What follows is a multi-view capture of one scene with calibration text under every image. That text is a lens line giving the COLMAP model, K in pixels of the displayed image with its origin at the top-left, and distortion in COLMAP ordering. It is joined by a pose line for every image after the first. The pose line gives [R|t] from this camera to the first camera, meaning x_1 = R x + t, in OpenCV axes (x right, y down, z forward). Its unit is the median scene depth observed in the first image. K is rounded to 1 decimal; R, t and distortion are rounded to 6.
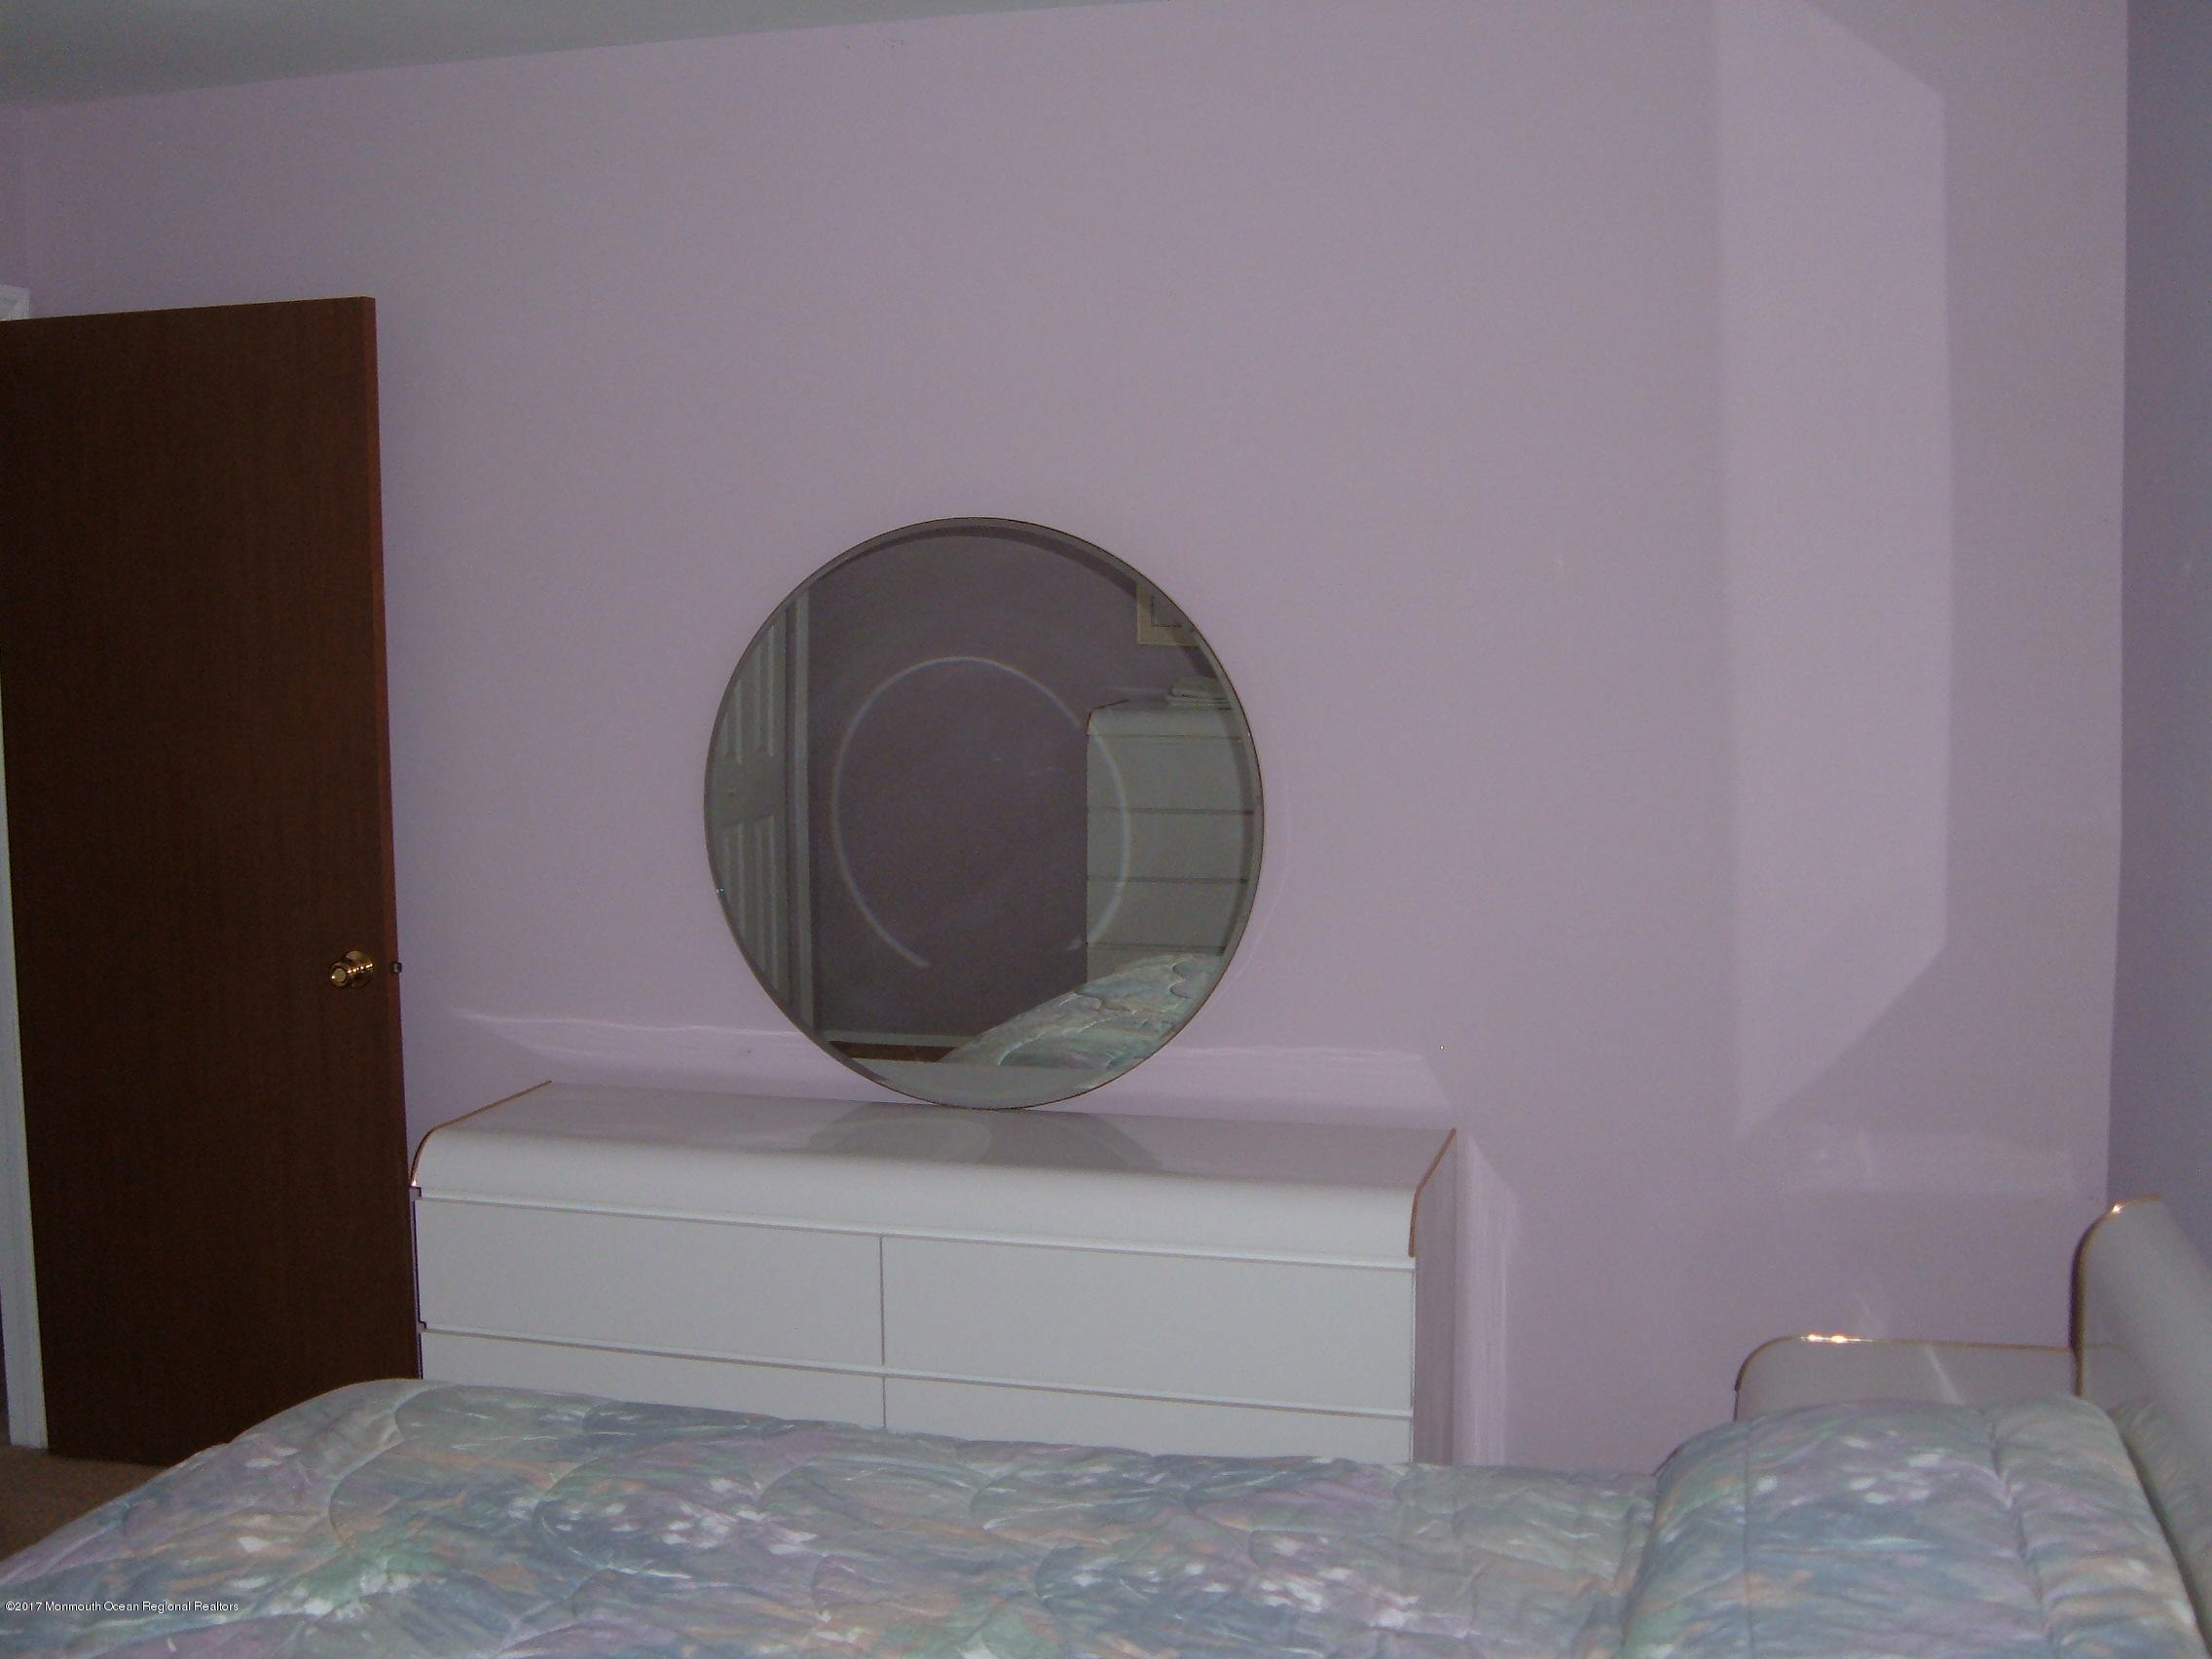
lens RADIAL K [[2486.0, 0, 1106.4], [0, 2486.0, 827.0], [0, 0, 1]] dist [-0.106898, 0.000000]
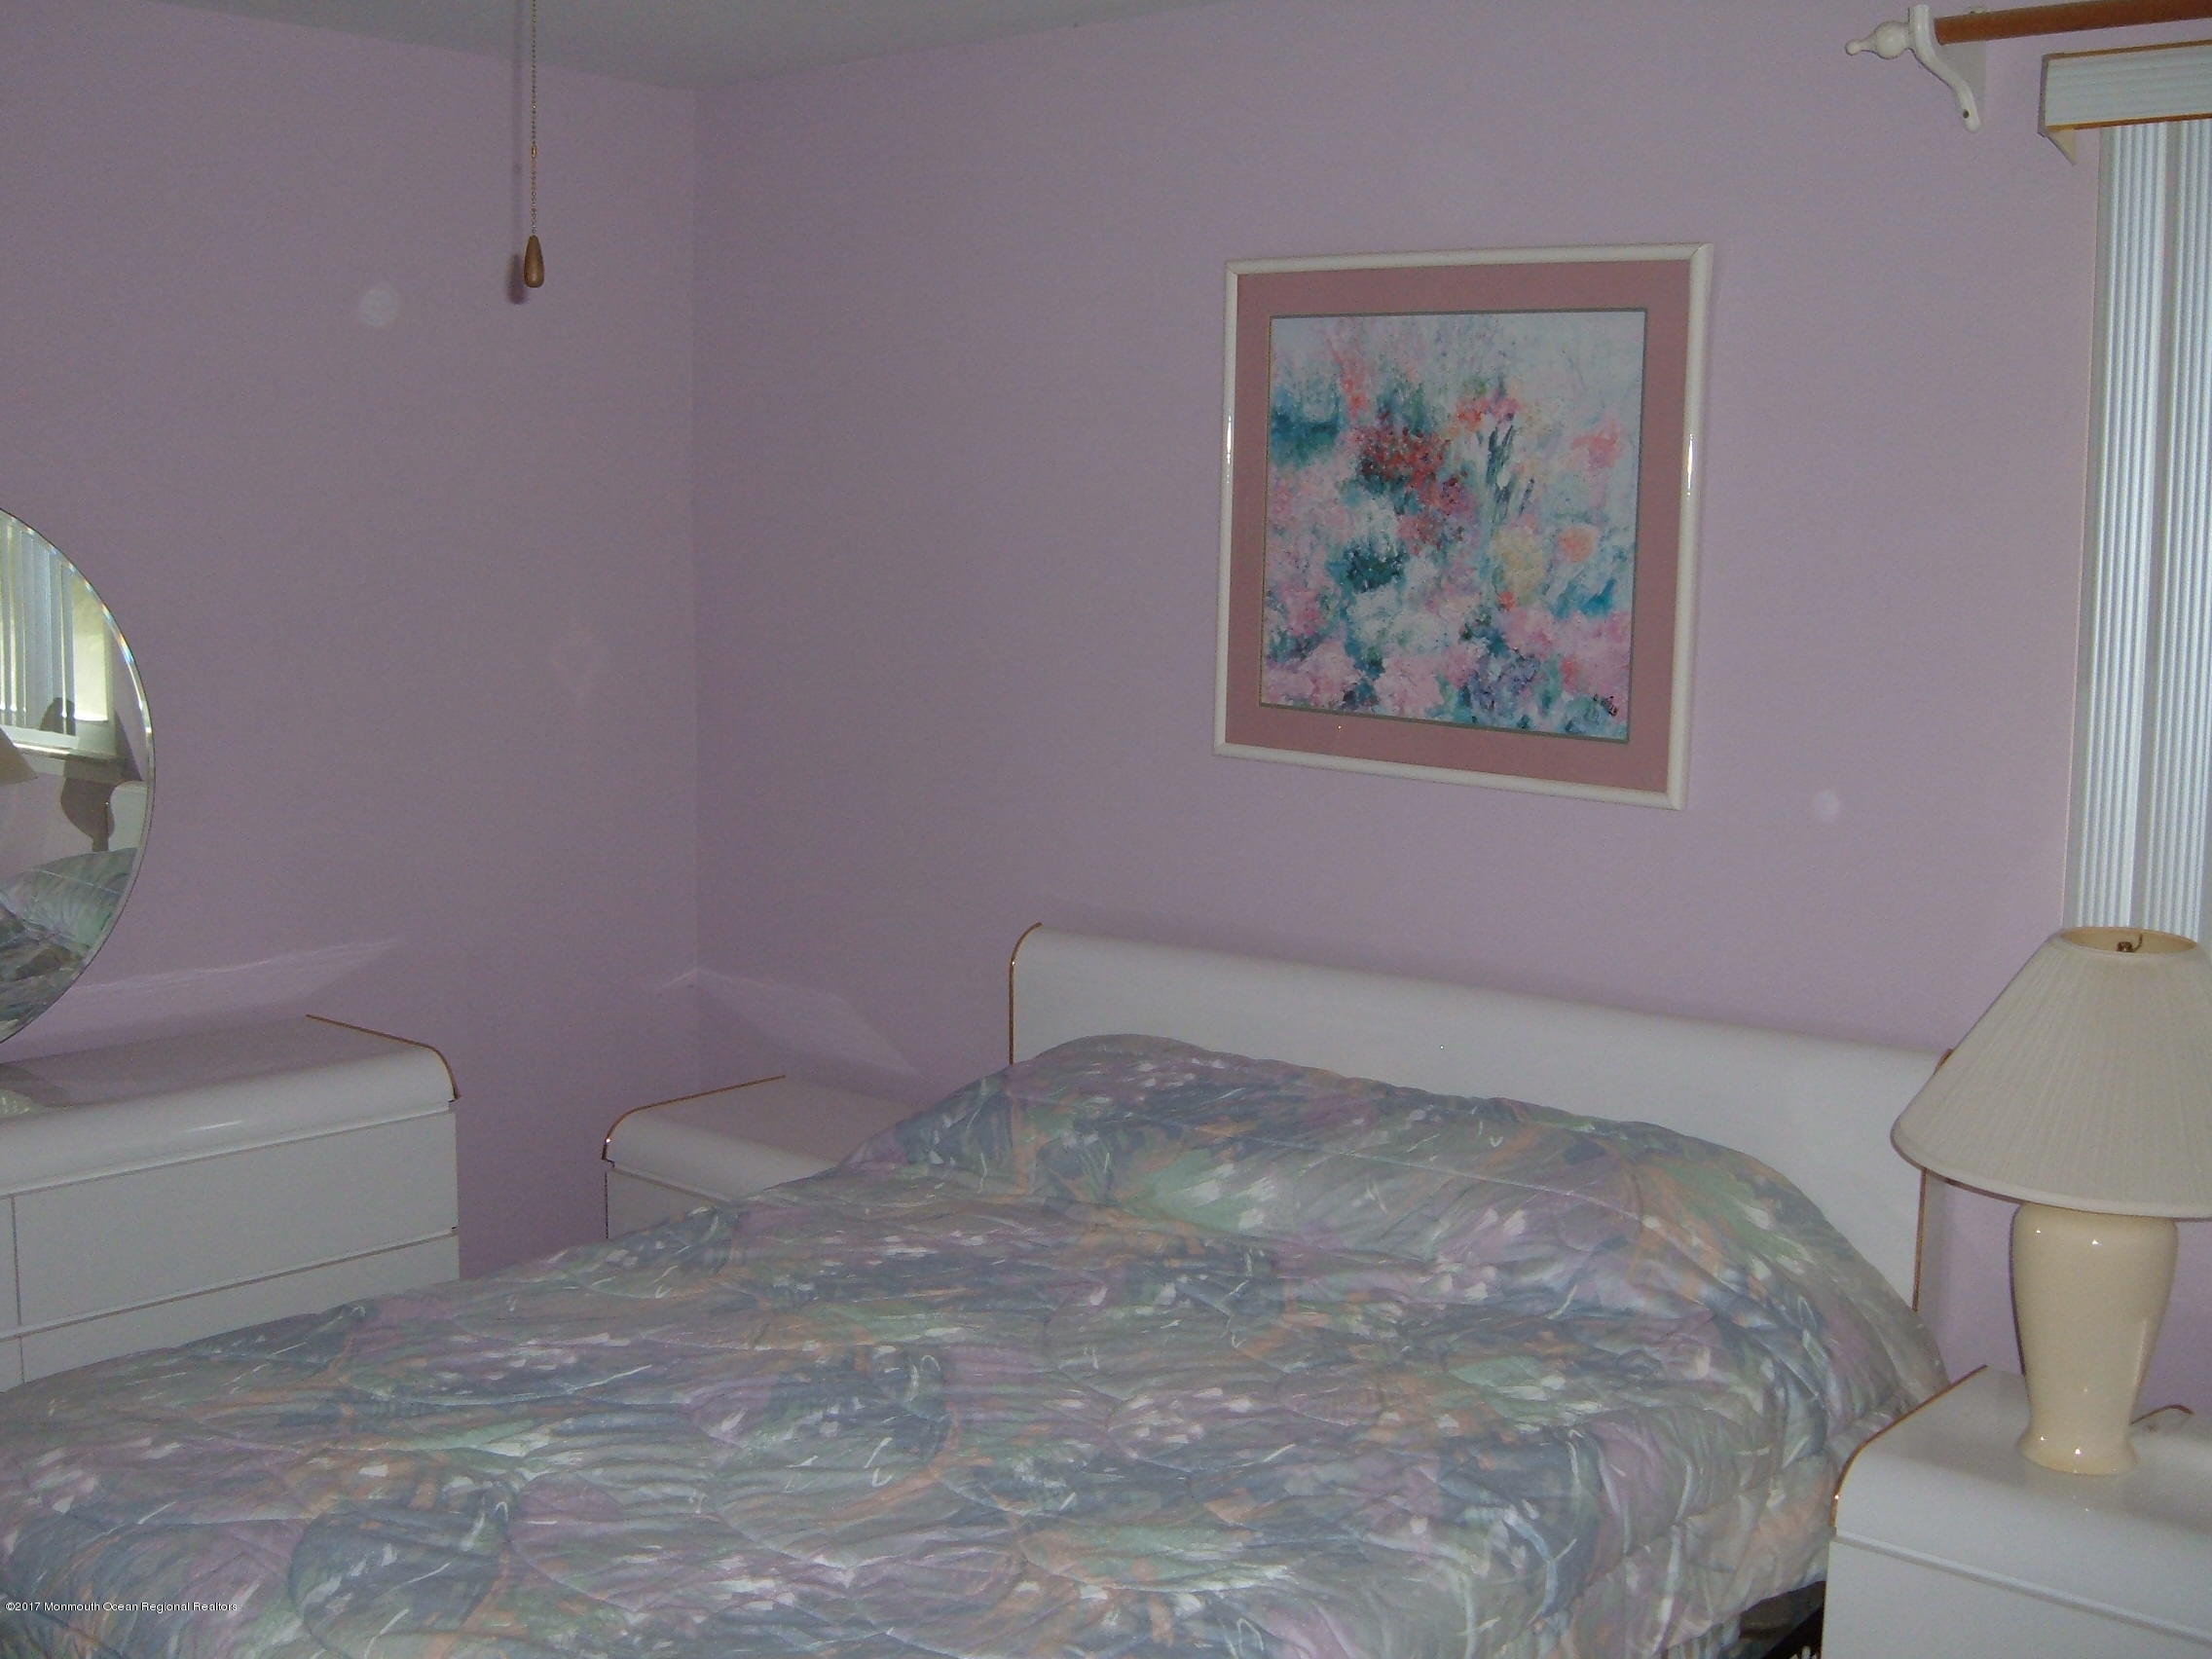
lens RADIAL K [[2486.0, 0, 1099.2], [0, 2486.0, 825.4], [0, 0, 1]] dist [-0.106898, 0.000000]
pose [[0.408206, -0.090297, 0.908413, -1.094755], [0.072244, 0.995170, 0.066457, -0.022528], [-0.910027, 0.038499, 0.412758, 0.272026]]
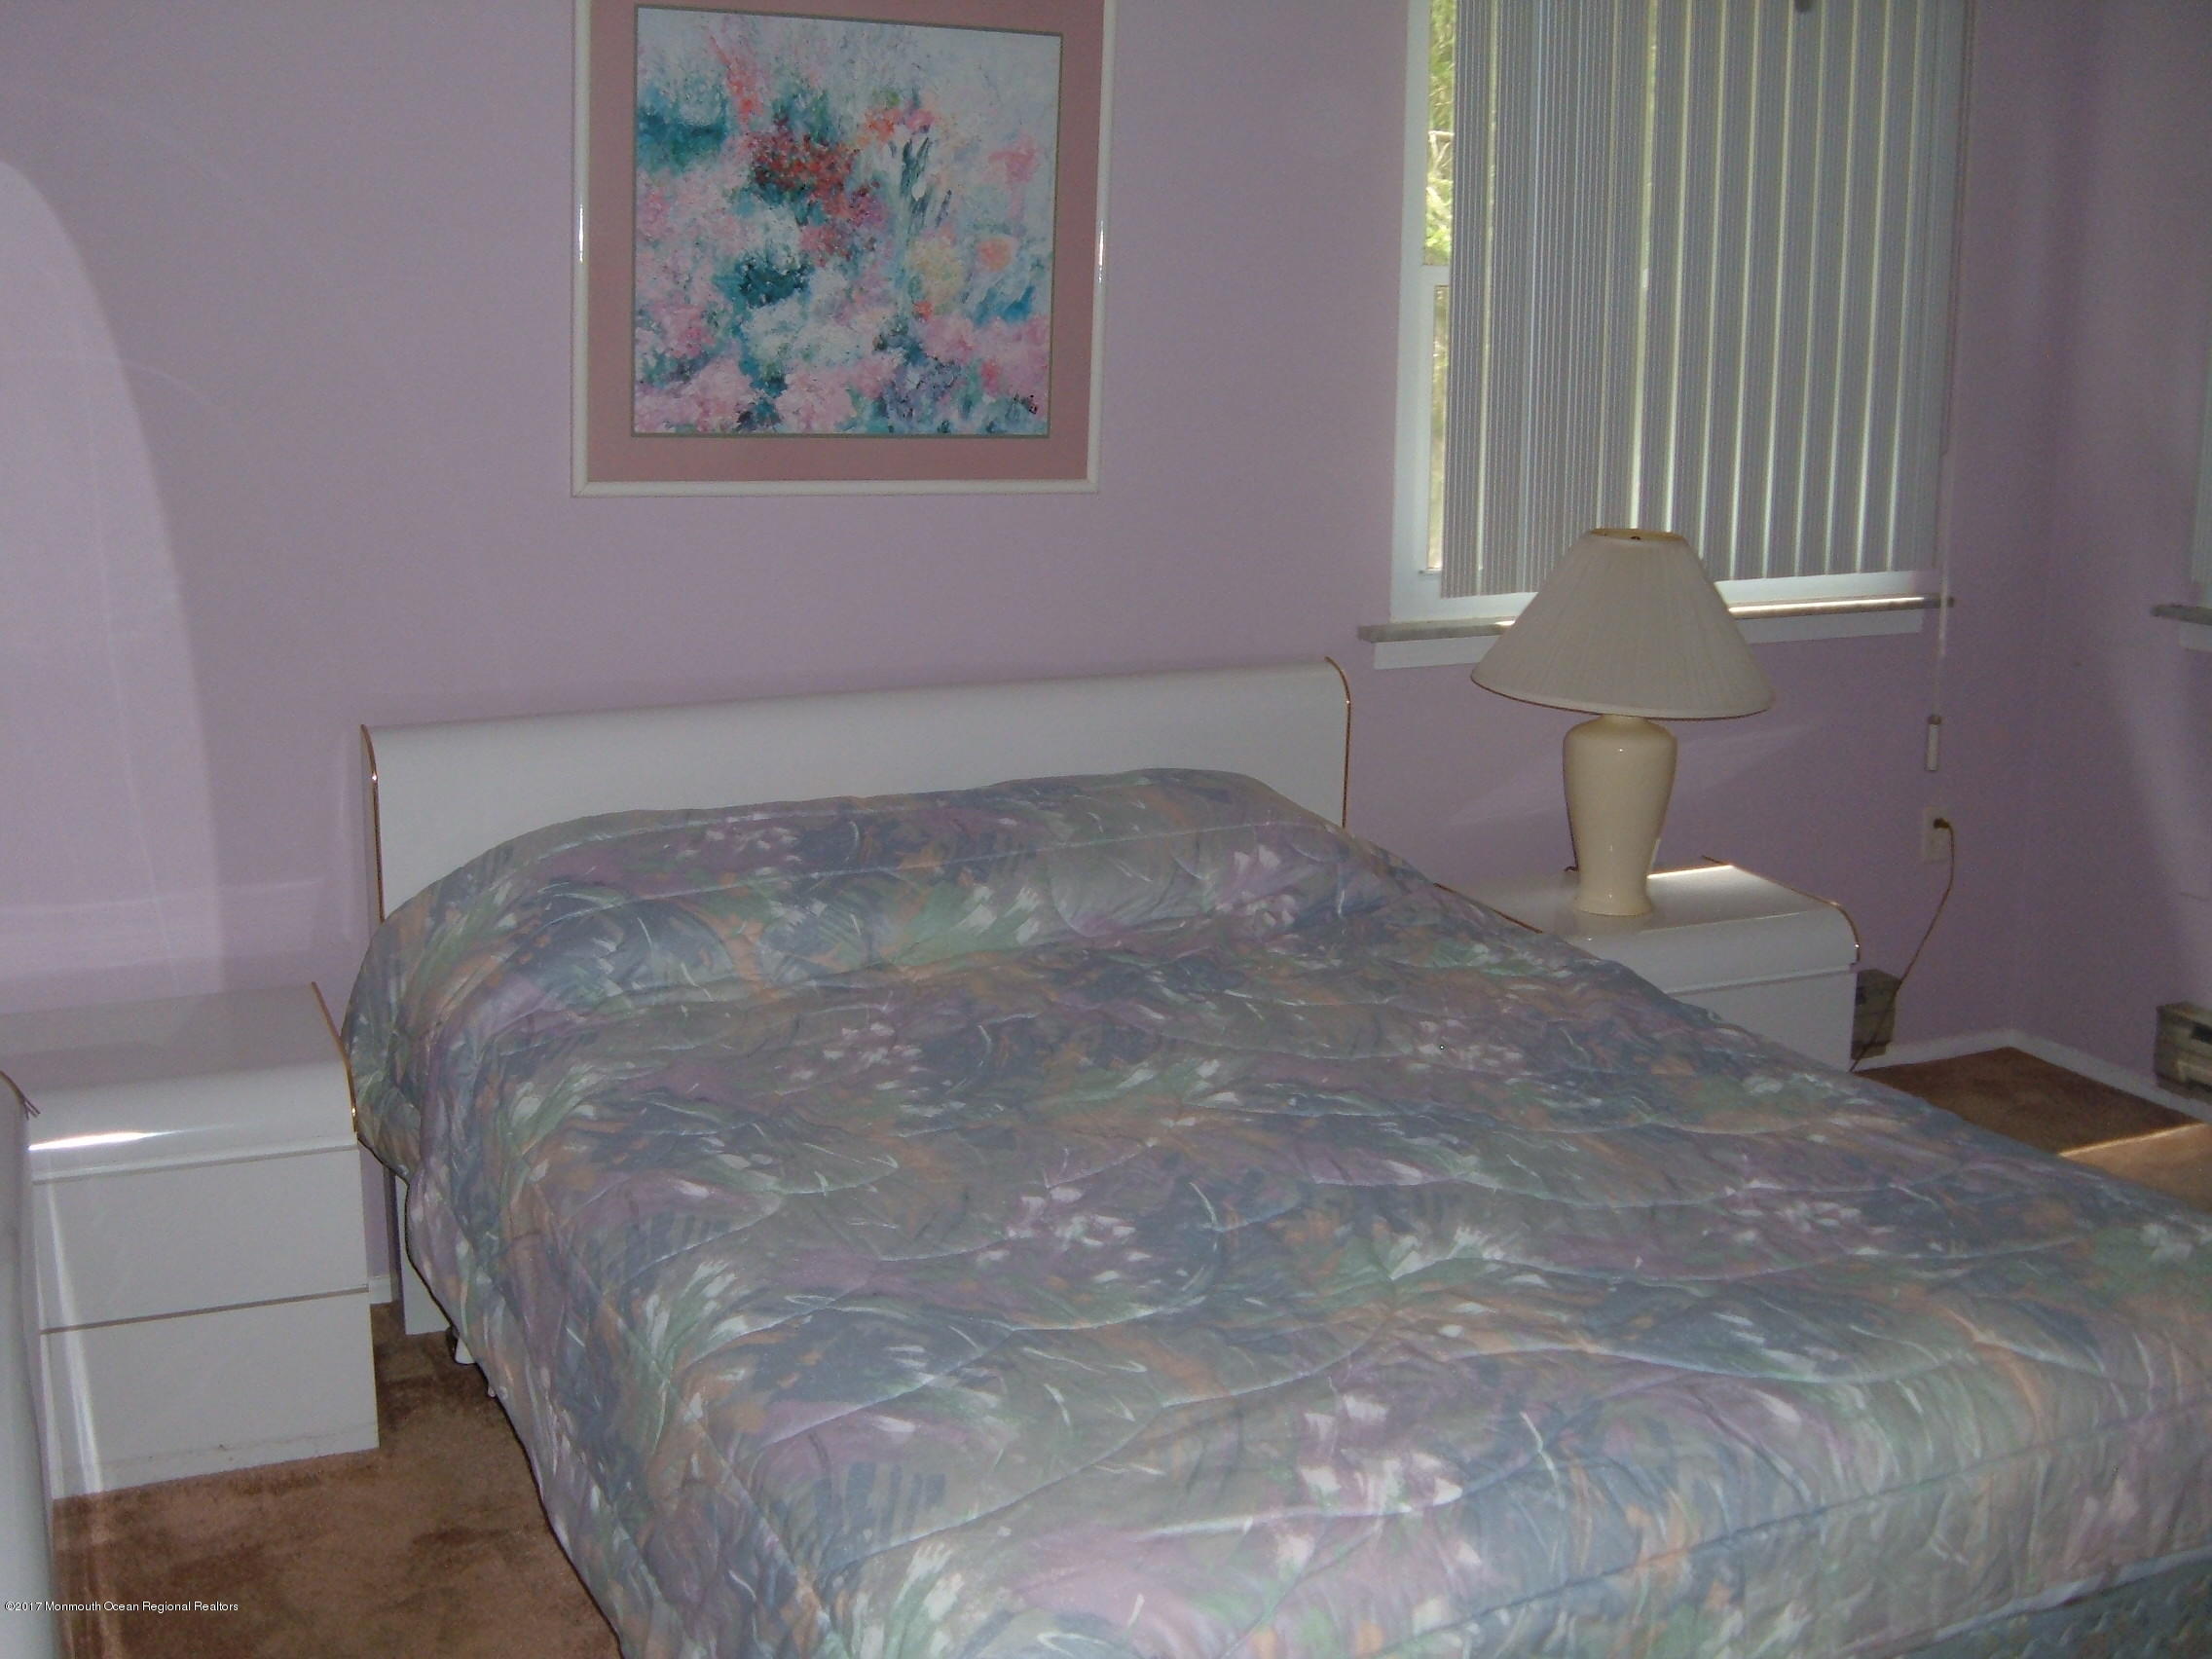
lens RADIAL K [[2486.0, 0, 1099.1], [0, 2486.0, 827.9], [0, 0, 1]] dist [-0.106898, 0.000000]
pose [[-0.646454, -0.168310, 0.744156, -0.894587], [0.071877, 0.957591, 0.279023, -0.152277], [-0.759559, 0.233864, -0.606941, 1.575954]]
